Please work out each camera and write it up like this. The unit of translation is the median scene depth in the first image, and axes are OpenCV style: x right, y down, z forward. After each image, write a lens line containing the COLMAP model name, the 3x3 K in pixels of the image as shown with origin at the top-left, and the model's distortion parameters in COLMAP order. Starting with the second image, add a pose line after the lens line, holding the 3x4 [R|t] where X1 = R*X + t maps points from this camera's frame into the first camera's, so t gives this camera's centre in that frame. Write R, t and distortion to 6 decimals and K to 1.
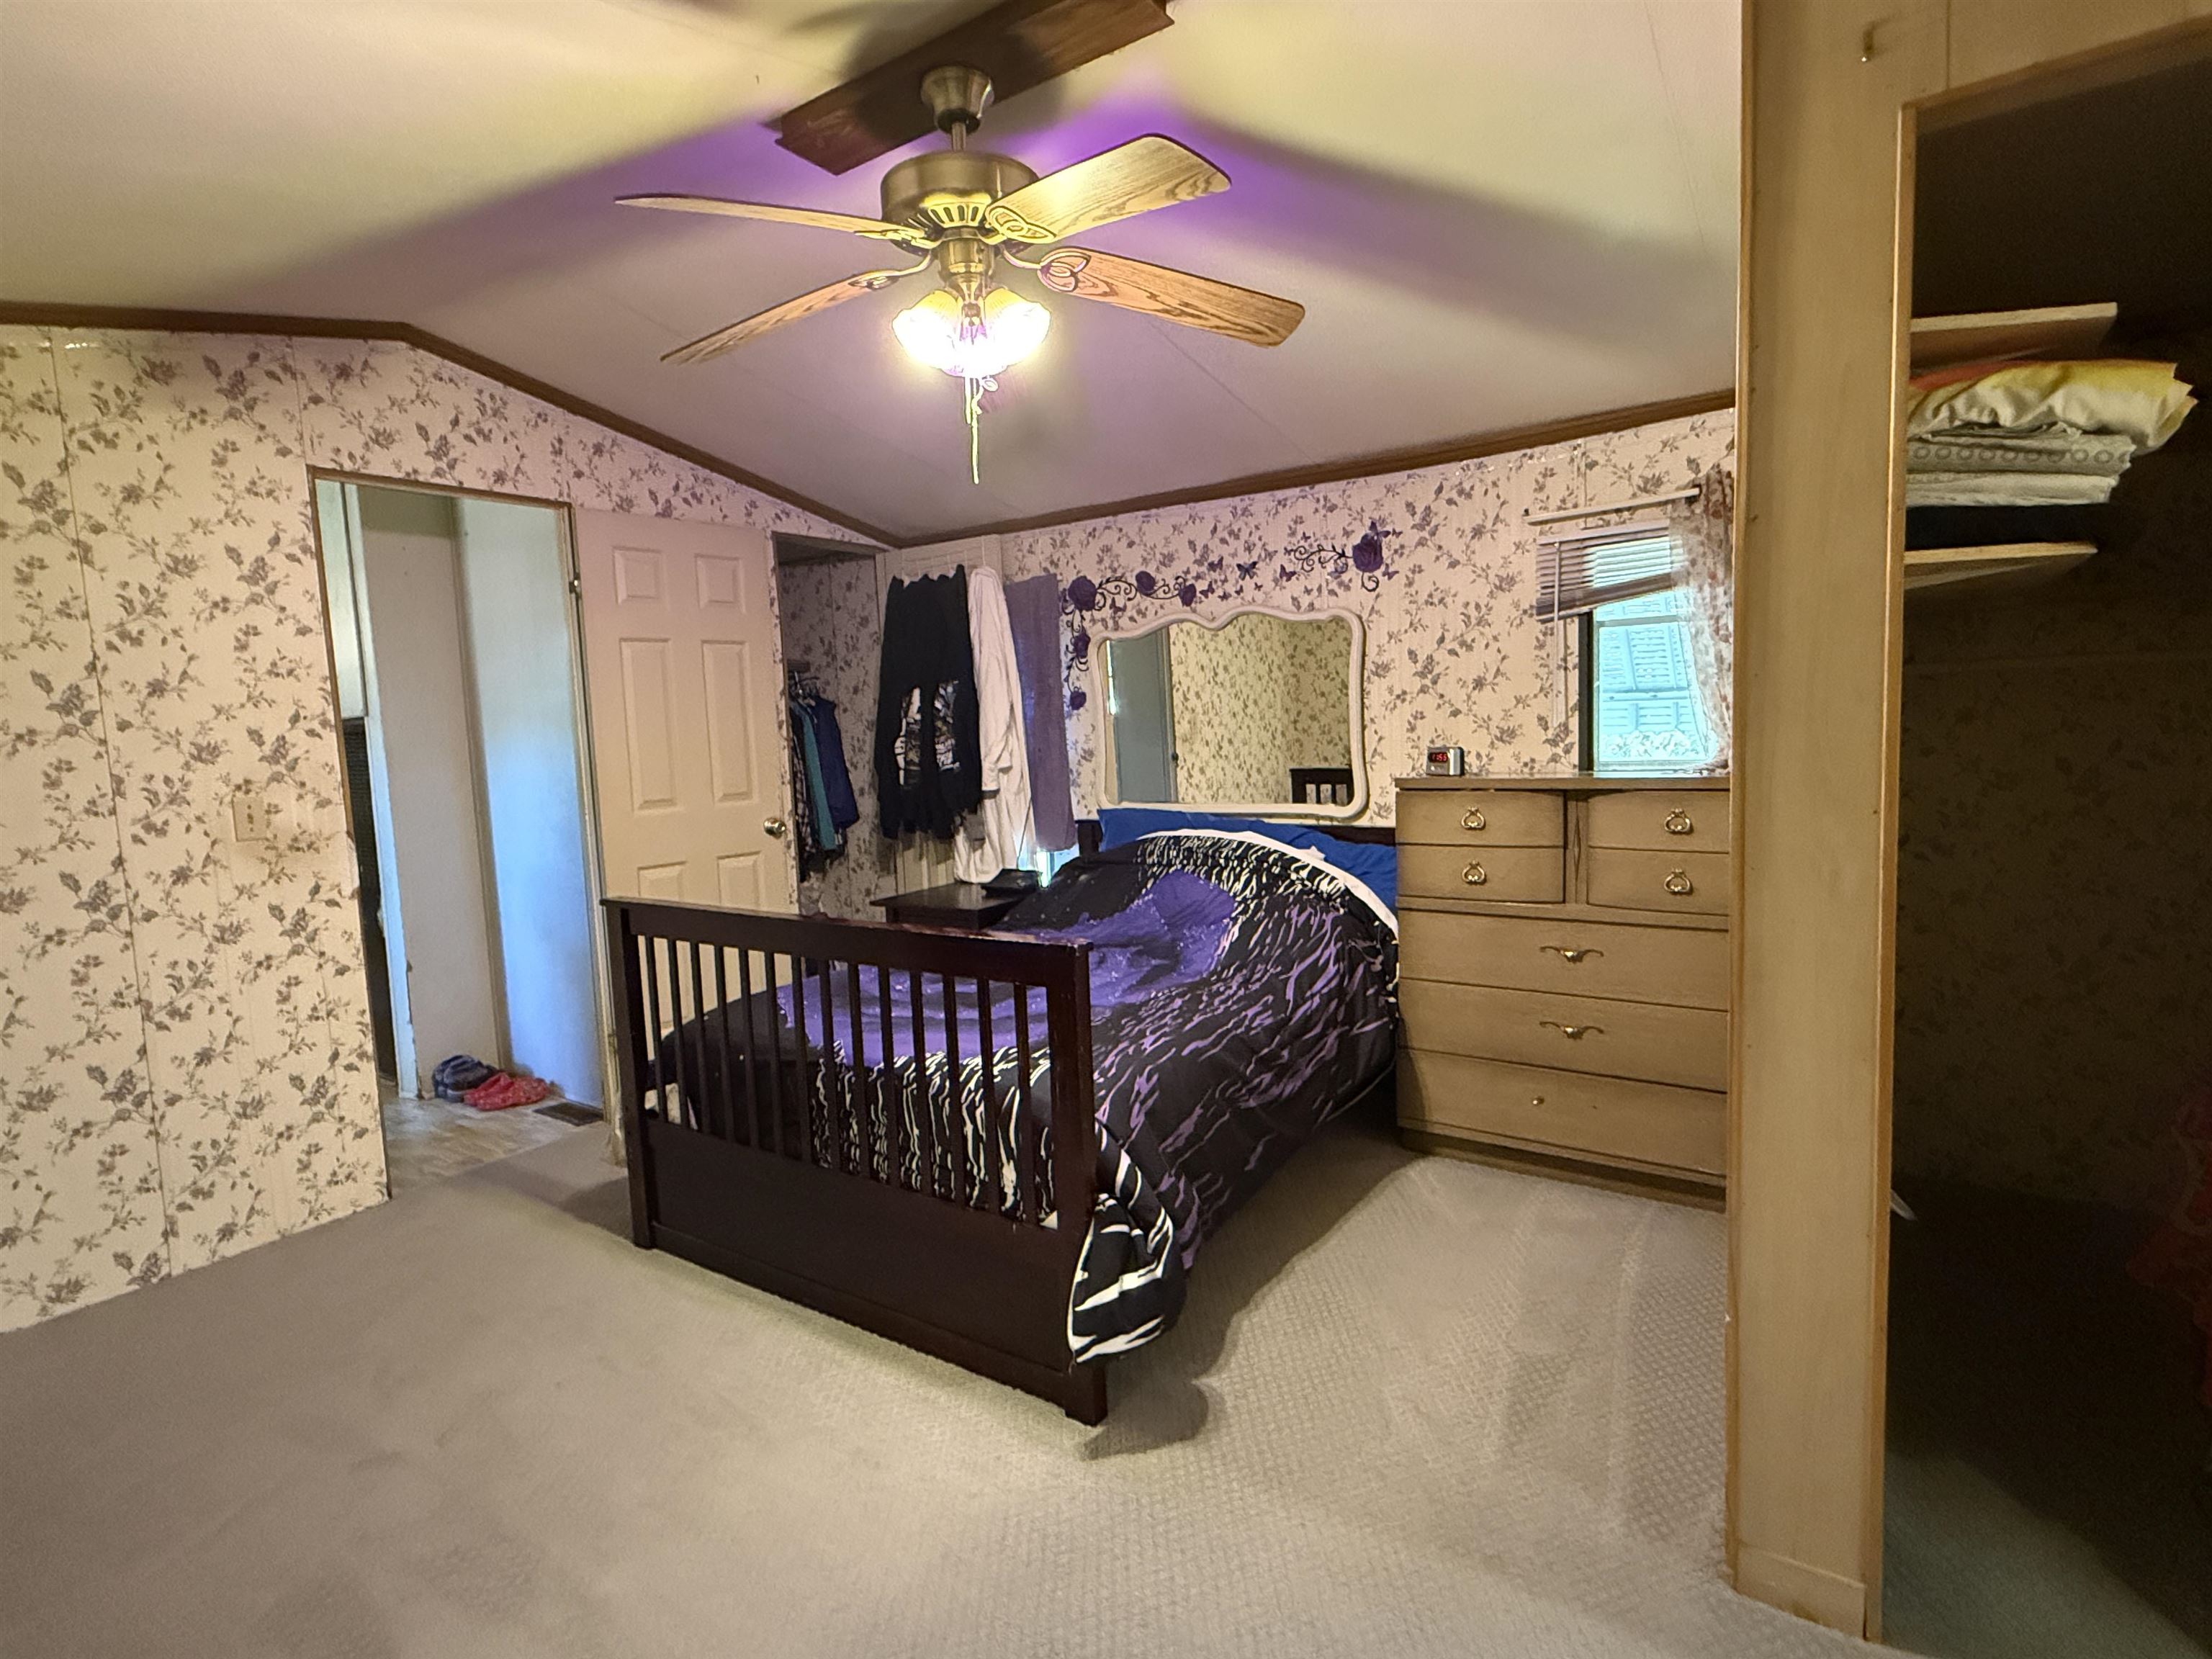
lens RADIAL K [[1107.6, 0, 1104.3], [0, 1107.6, 828.5], [0, 0, 1]] dist [-0.000290, -0.000290]
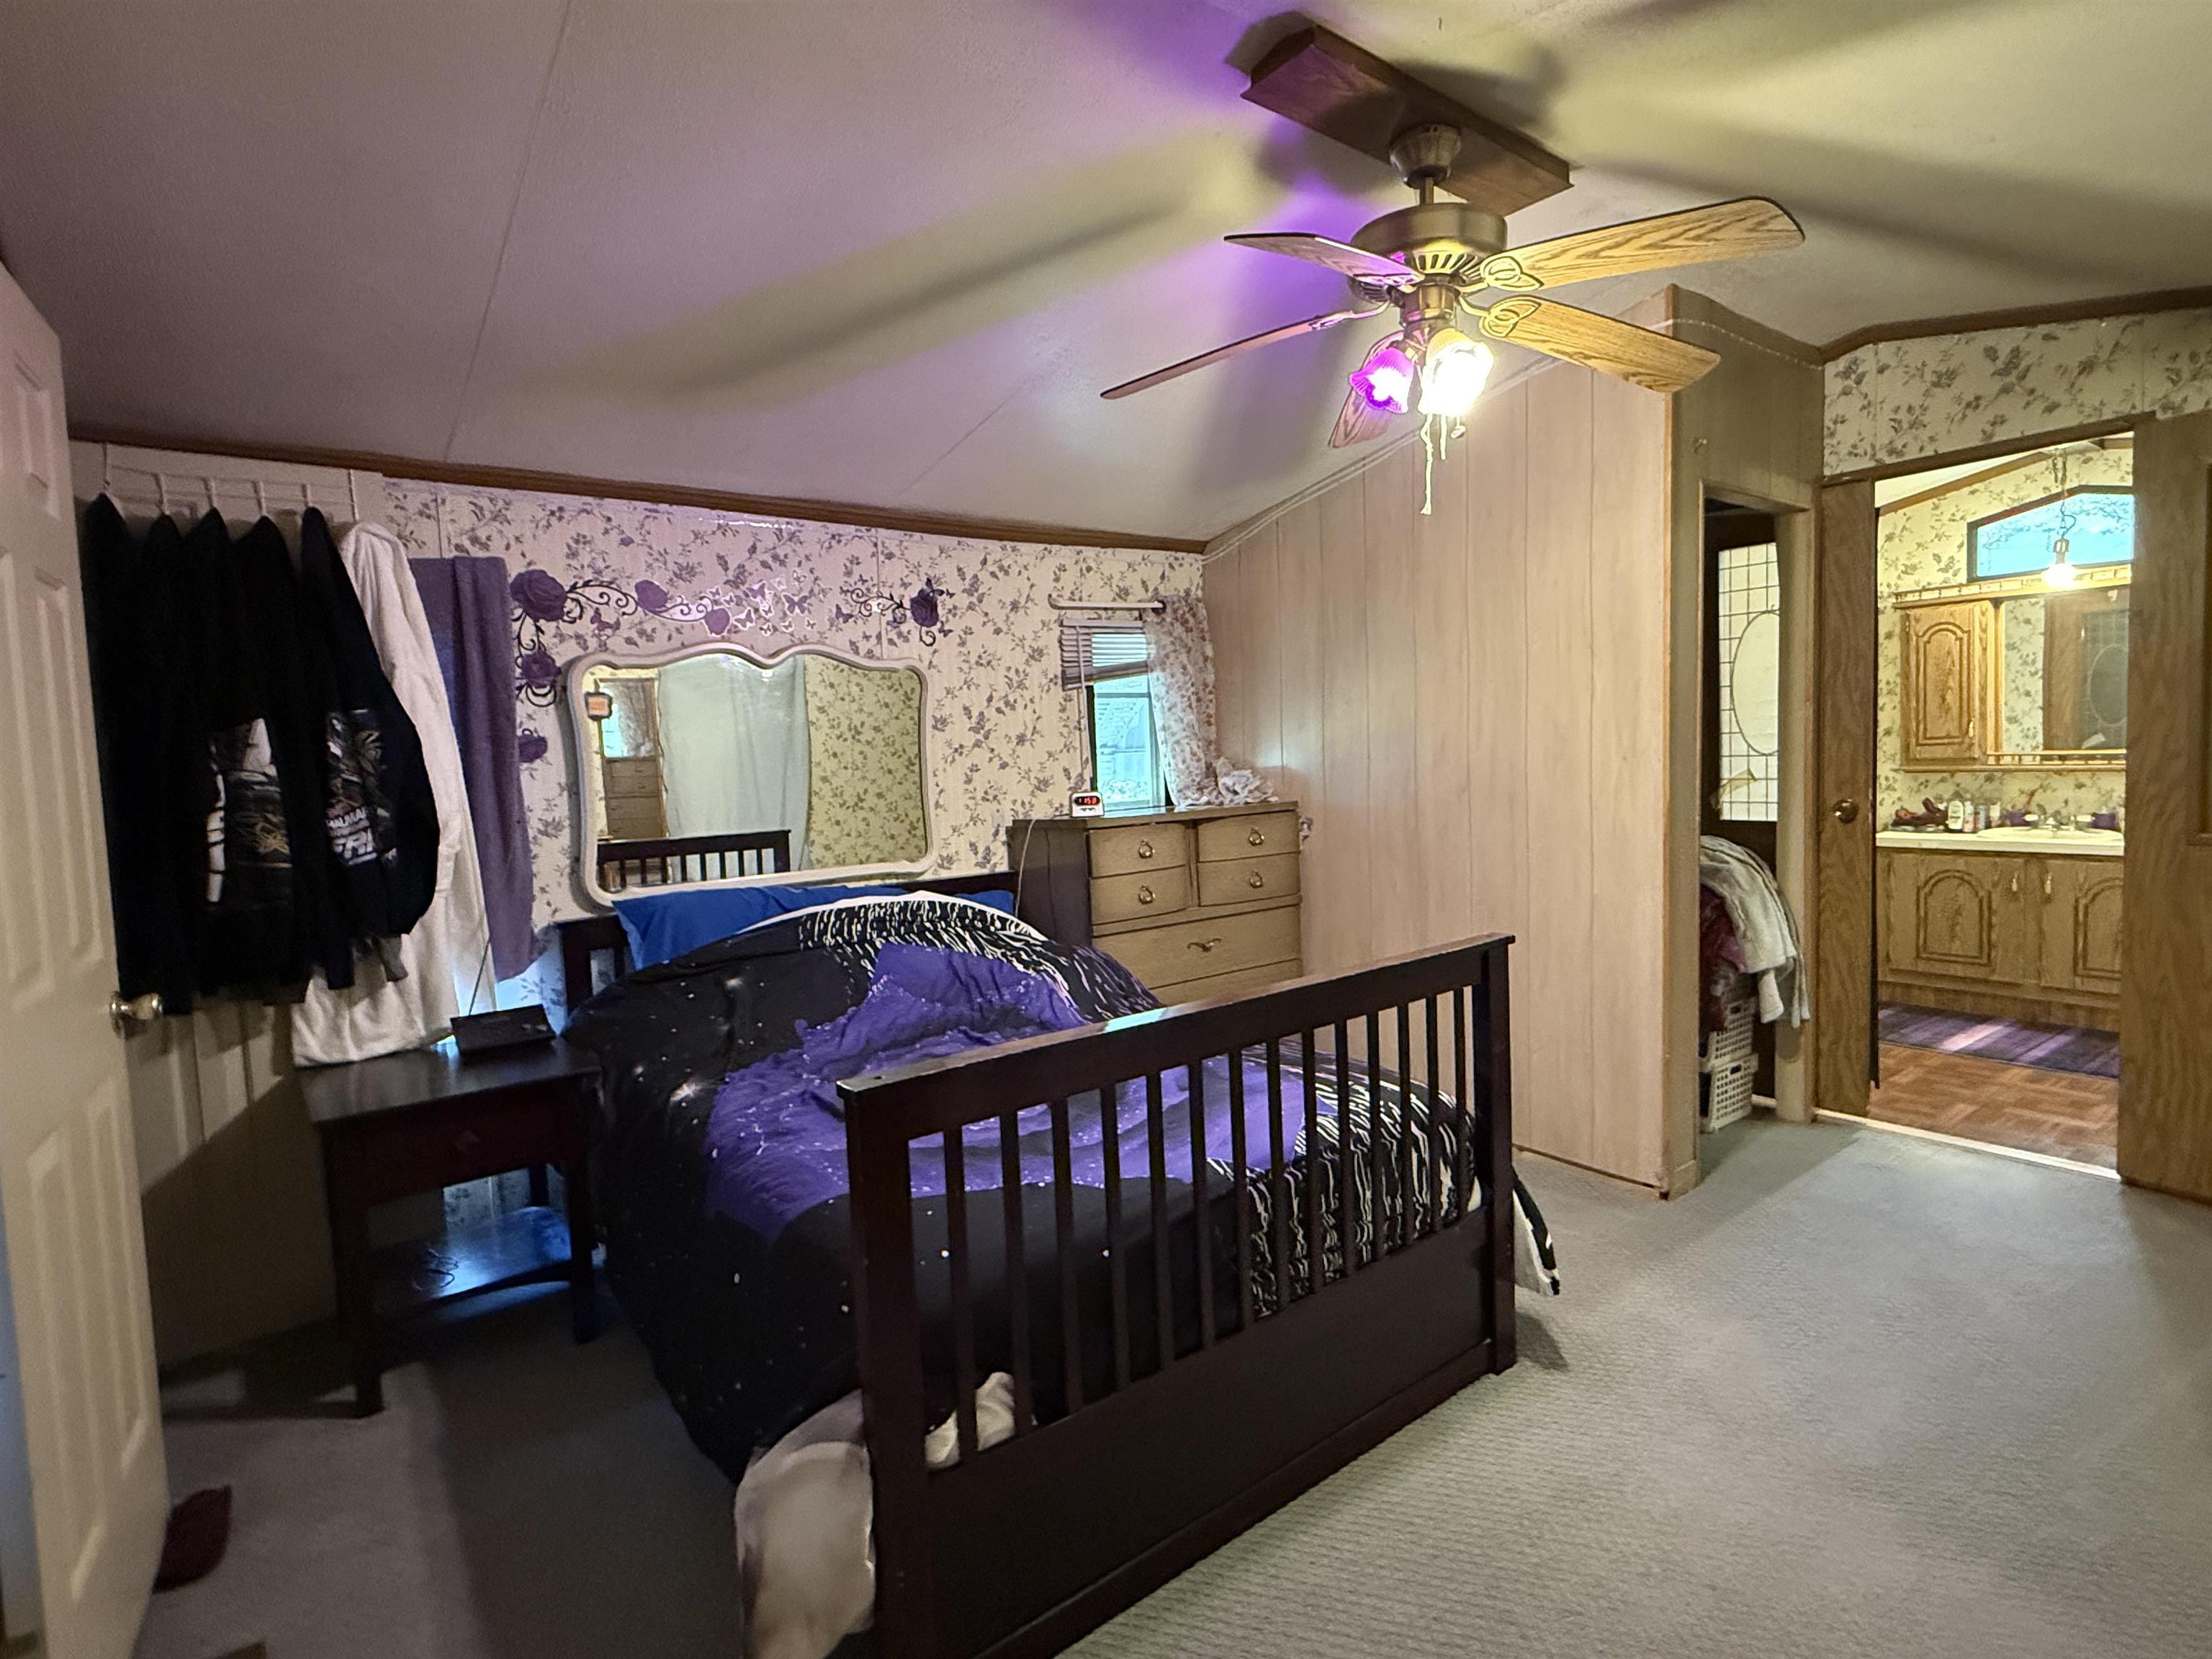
lens RADIAL K [[1107.6, 0, 1100.9], [0, 1107.6, 827.9], [0, 0, 1]] dist [-0.000290, -0.000290]
pose [[0.310456, -0.038258, 0.949818, -0.682288], [0.119288, 0.992859, 0.001002, -0.031761], [-0.943073, 0.112991, 0.312803, 0.559175]]
